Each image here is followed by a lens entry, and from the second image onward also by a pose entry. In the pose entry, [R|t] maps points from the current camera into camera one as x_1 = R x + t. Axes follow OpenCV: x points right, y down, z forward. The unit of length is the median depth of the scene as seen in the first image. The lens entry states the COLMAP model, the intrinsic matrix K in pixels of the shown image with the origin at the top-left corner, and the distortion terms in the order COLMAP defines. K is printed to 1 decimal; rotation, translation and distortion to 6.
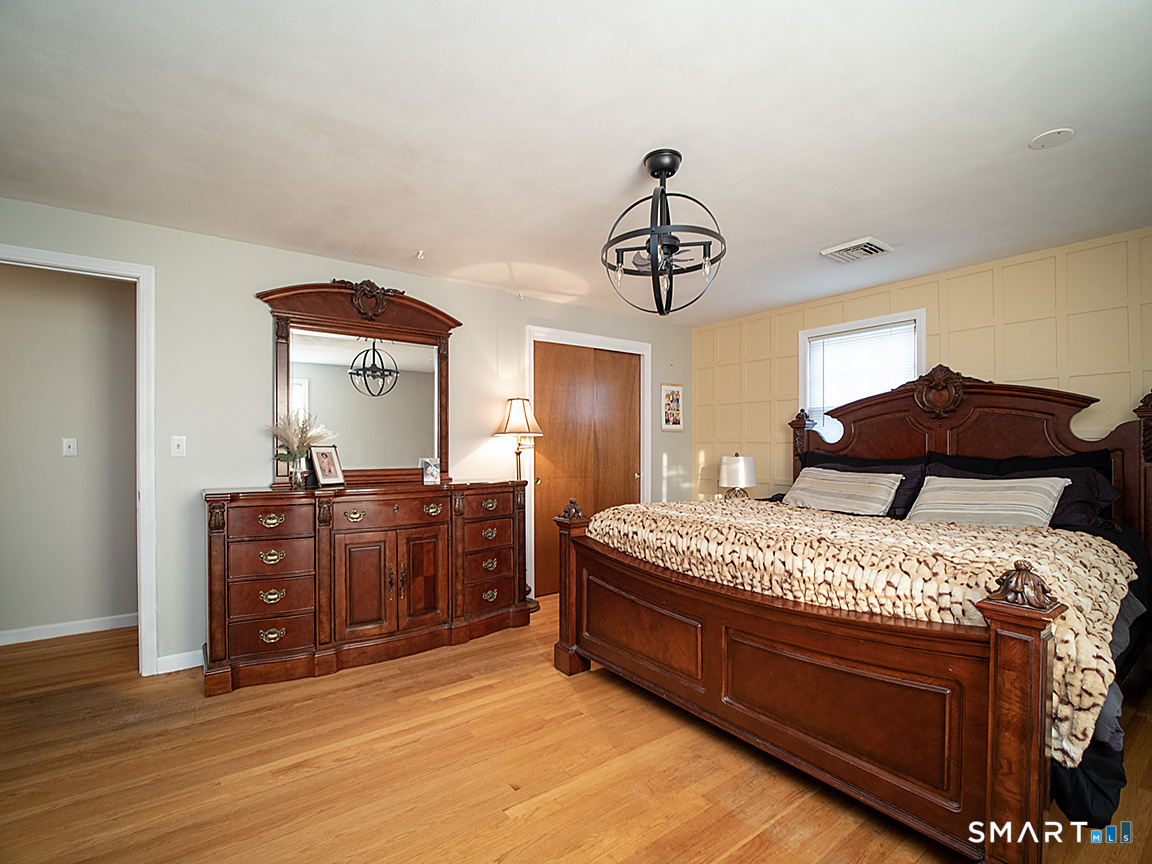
lens RADIAL K [[539.9, 0, 583.5], [0, 539.9, 451.7], [0, 0, 1]] dist [-0.014827, -0.000558]
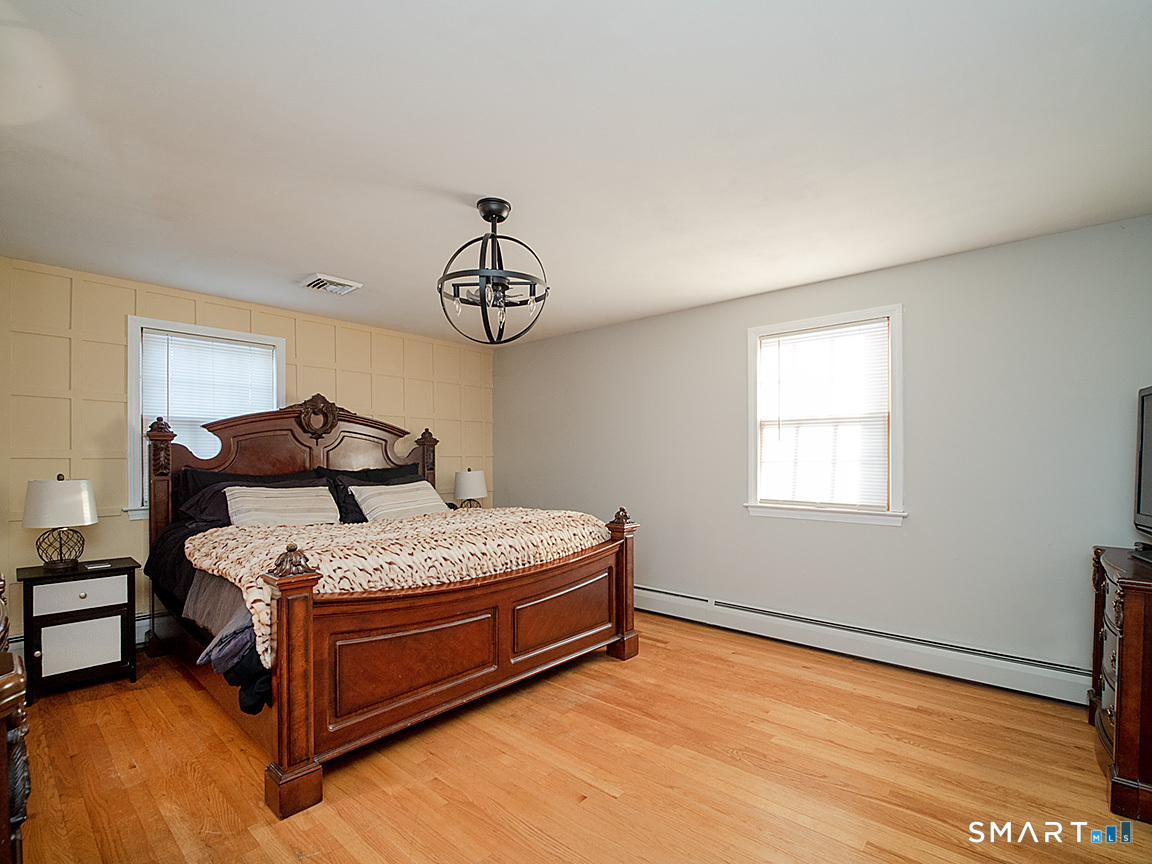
lens RADIAL K [[539.9, 0, 586.4], [0, 539.9, 458.0], [0, 0, 1]] dist [-0.014827, -0.000558]
pose [[-0.210639, 0.001338, 0.977563, -0.769439], [0.015901, 0.999871, 0.002057, -0.014491], [-0.977435, 0.015978, -0.210633, 0.818430]]
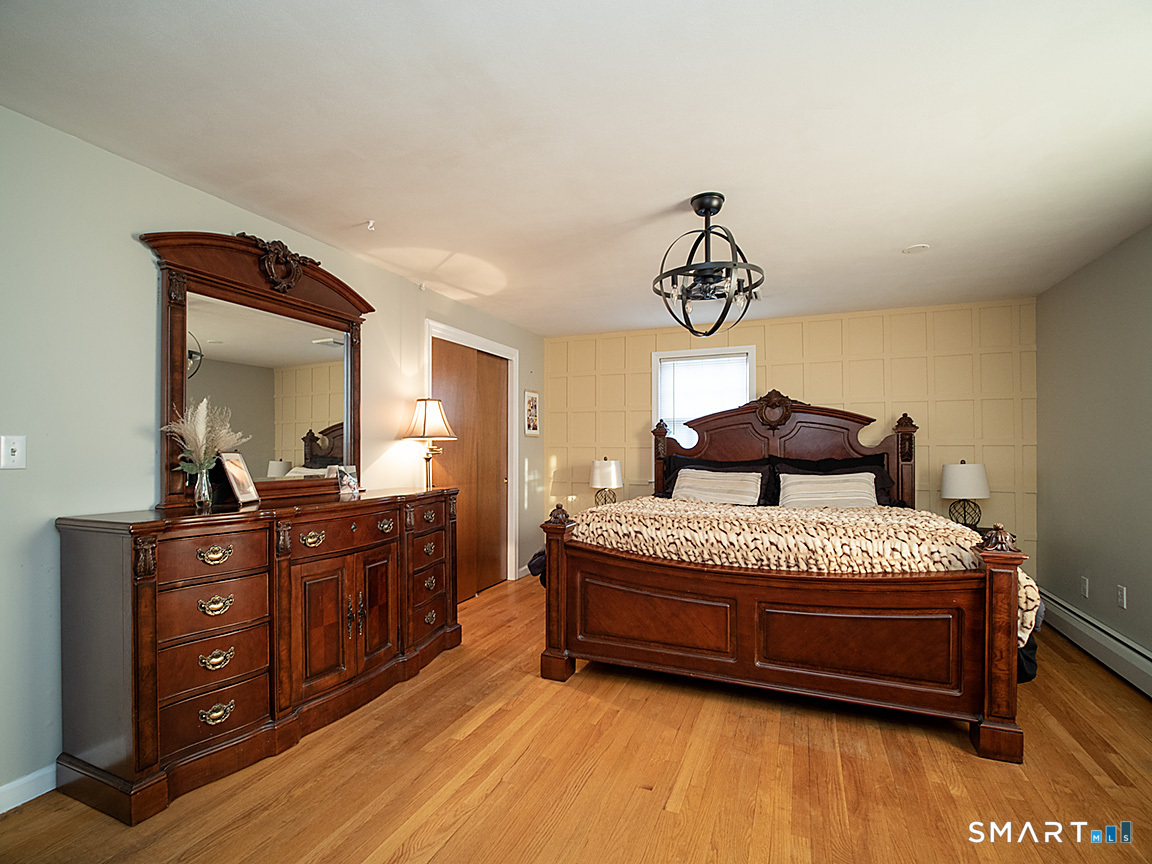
lens RADIAL K [[539.9, 0, 577.1], [0, 539.9, 450.0], [0, 0, 1]] dist [-0.014827, -0.000558]
pose [[0.861889, 0.000231, 0.507097, -0.518869], [0.005350, 0.999940, -0.009548, -0.003351], [-0.507069, 0.010943, 0.861836, 0.126478]]
